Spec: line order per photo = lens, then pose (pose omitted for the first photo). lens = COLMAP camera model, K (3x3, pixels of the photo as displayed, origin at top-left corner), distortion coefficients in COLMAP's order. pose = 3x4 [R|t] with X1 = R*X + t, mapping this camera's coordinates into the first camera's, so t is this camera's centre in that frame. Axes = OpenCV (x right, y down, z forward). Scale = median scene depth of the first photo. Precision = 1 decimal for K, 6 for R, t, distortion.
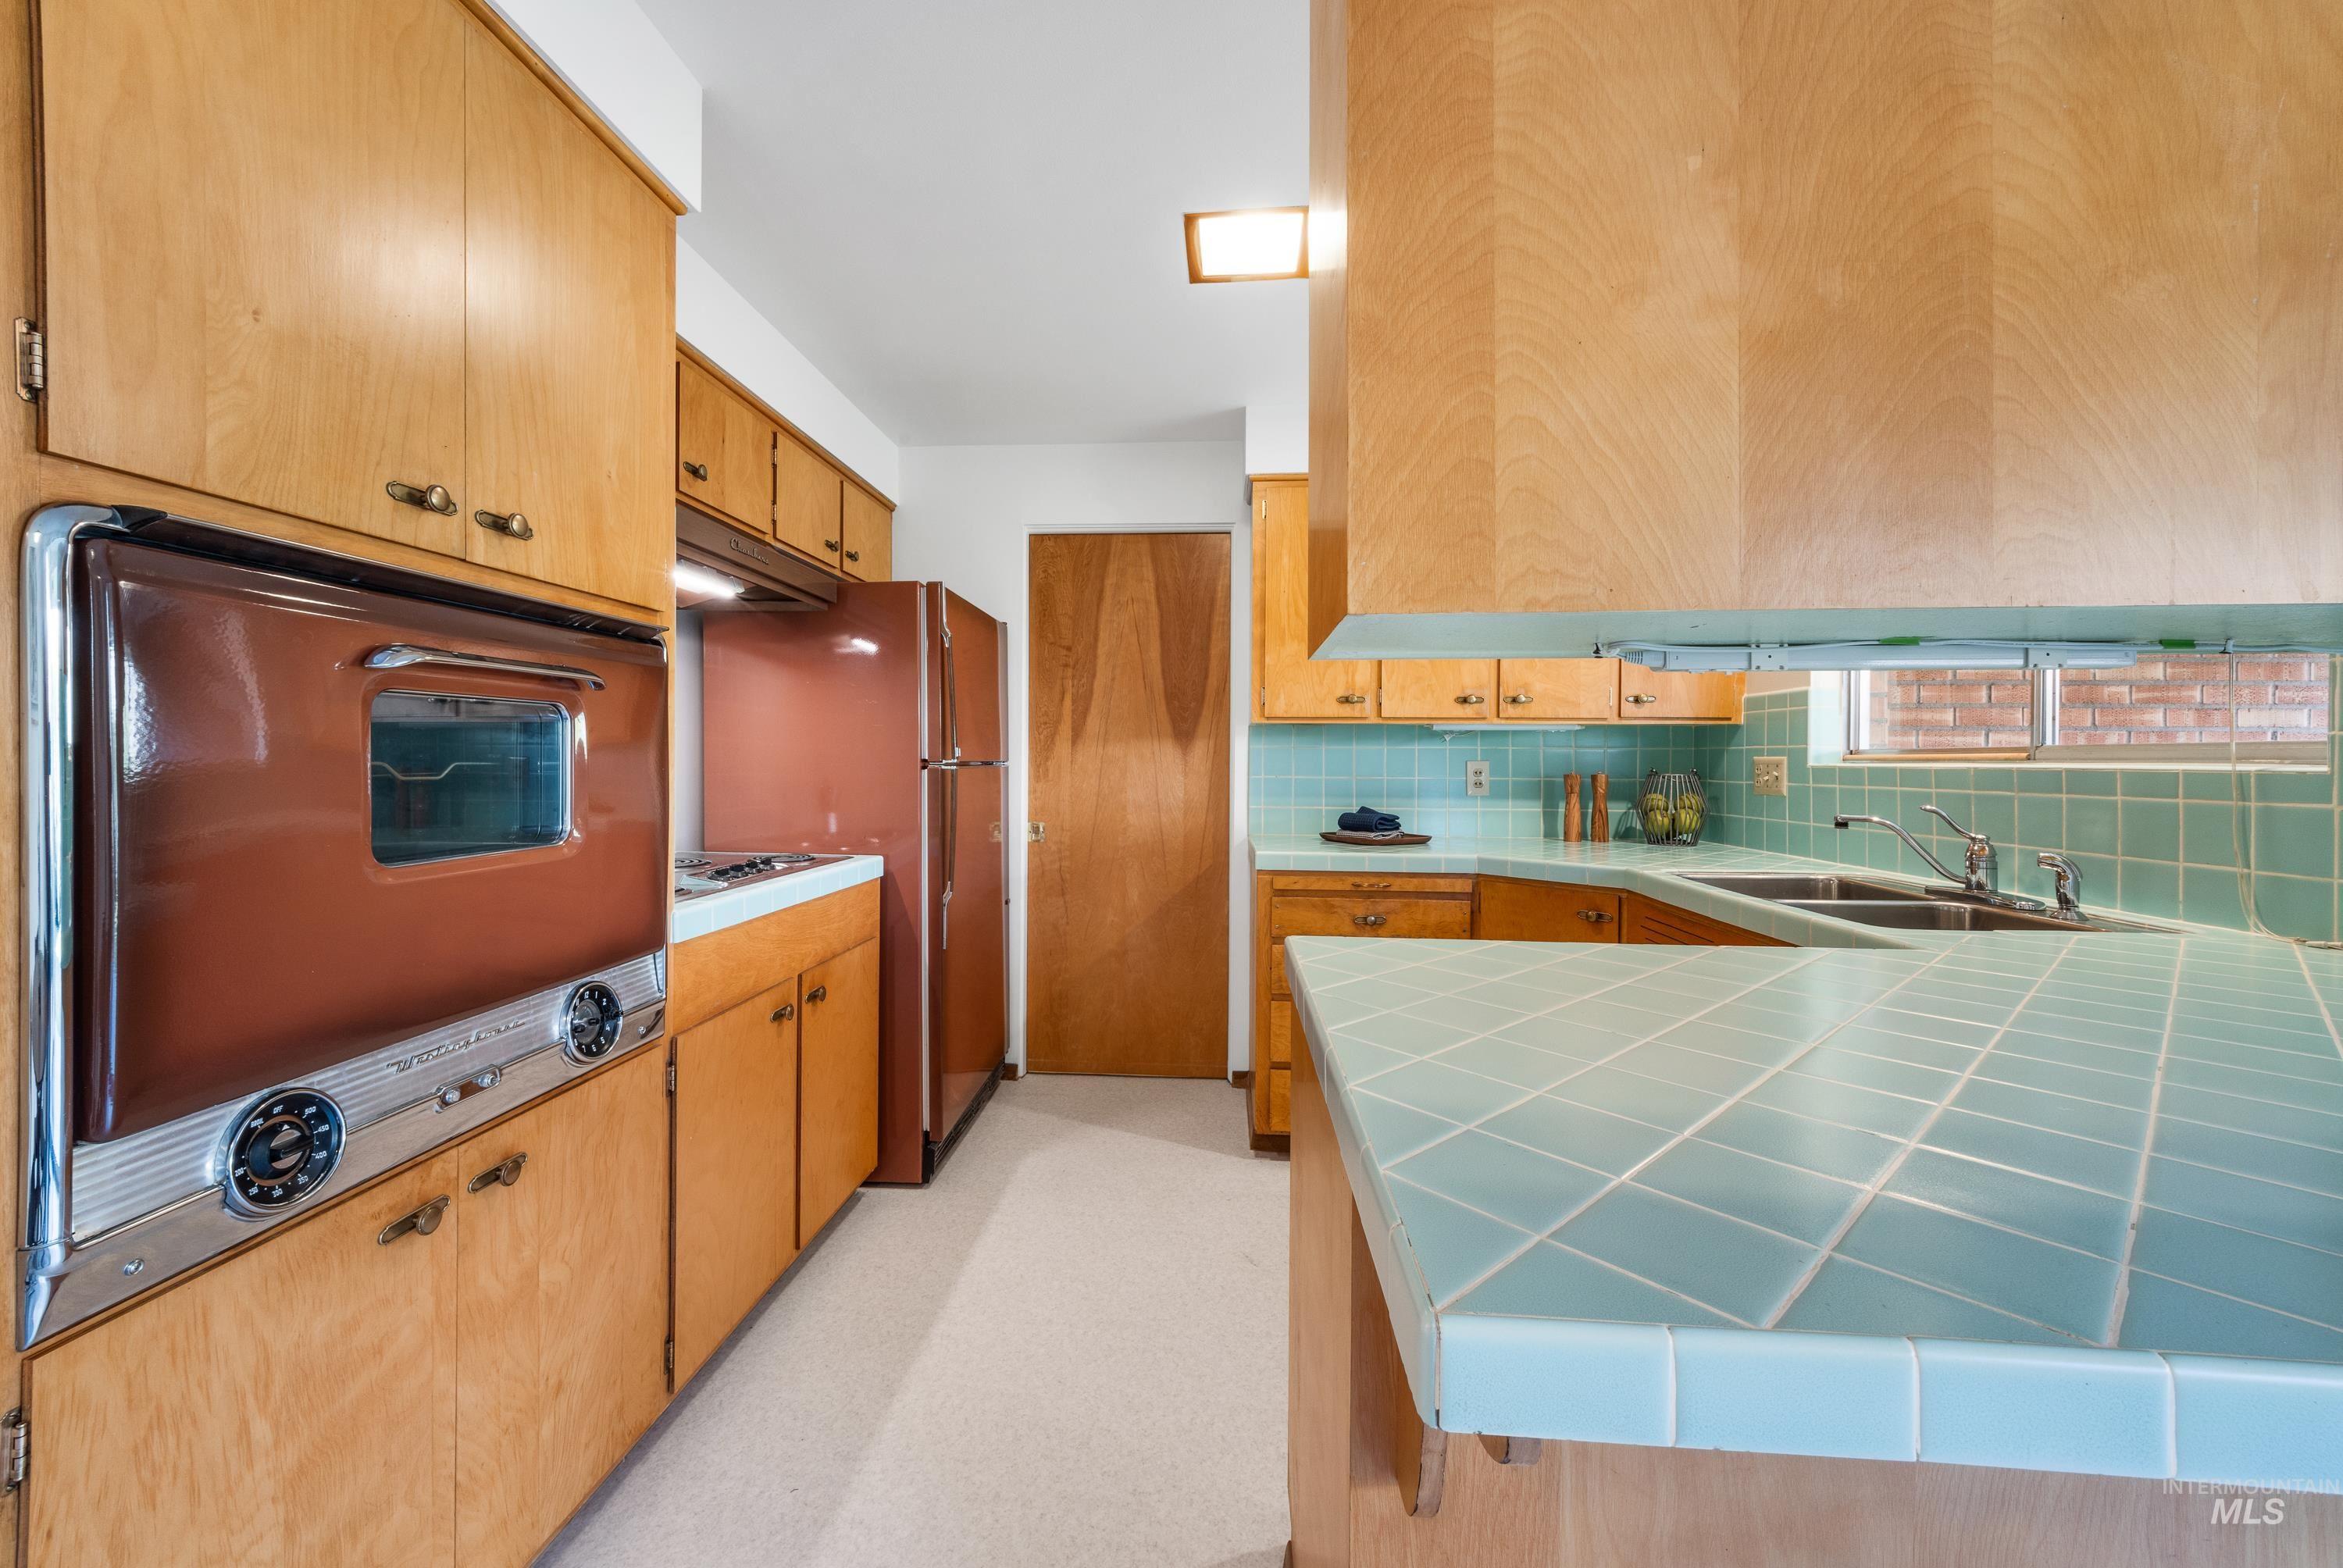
lens RADIAL K [[909.9, 0, 1159.3], [0, 909.9, 759.5], [0, 0, 1]] dist [-0.000035, -0.000007]
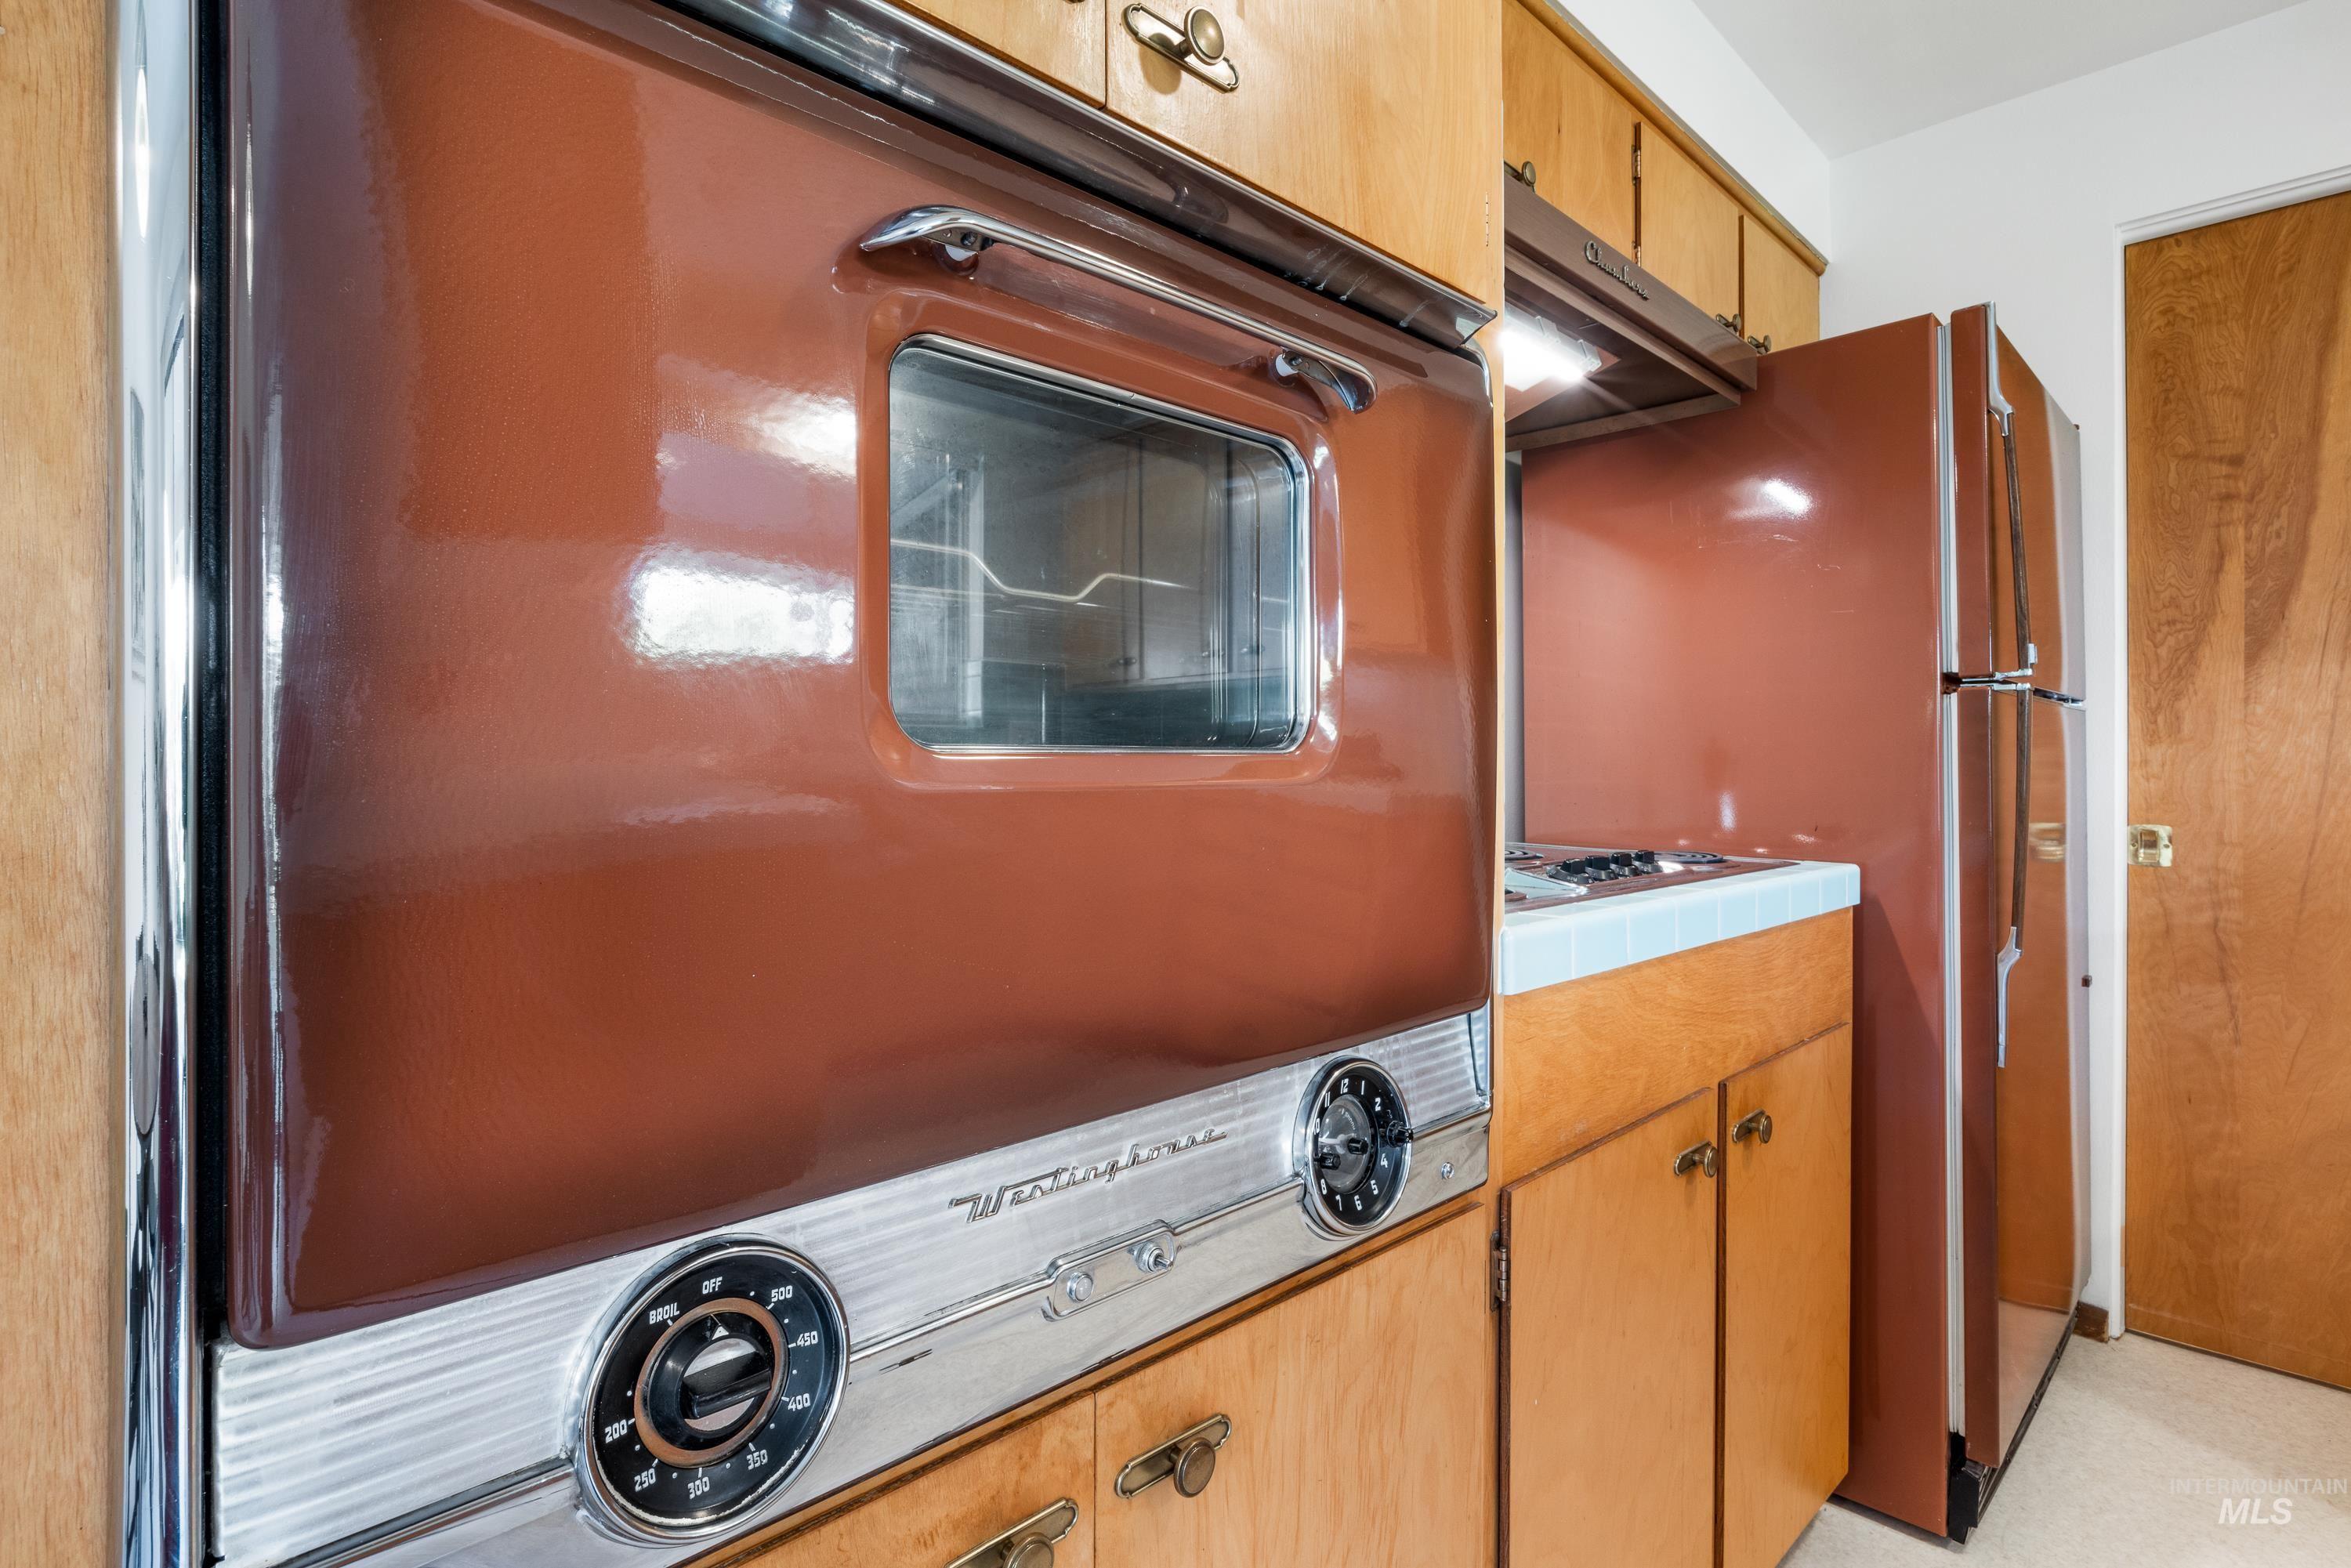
lens RADIAL K [[1142.8, 0, 1175.5], [0, 1142.8, 784.0], [0, 0, 1]] dist [-0.008331, 0.000279]
pose [[0.744260, 0.003139, -0.667882, -0.228042], [0.005140, 0.999932, 0.010427, 0.073136], [0.667870, -0.011193, 0.744194, 0.382447]]
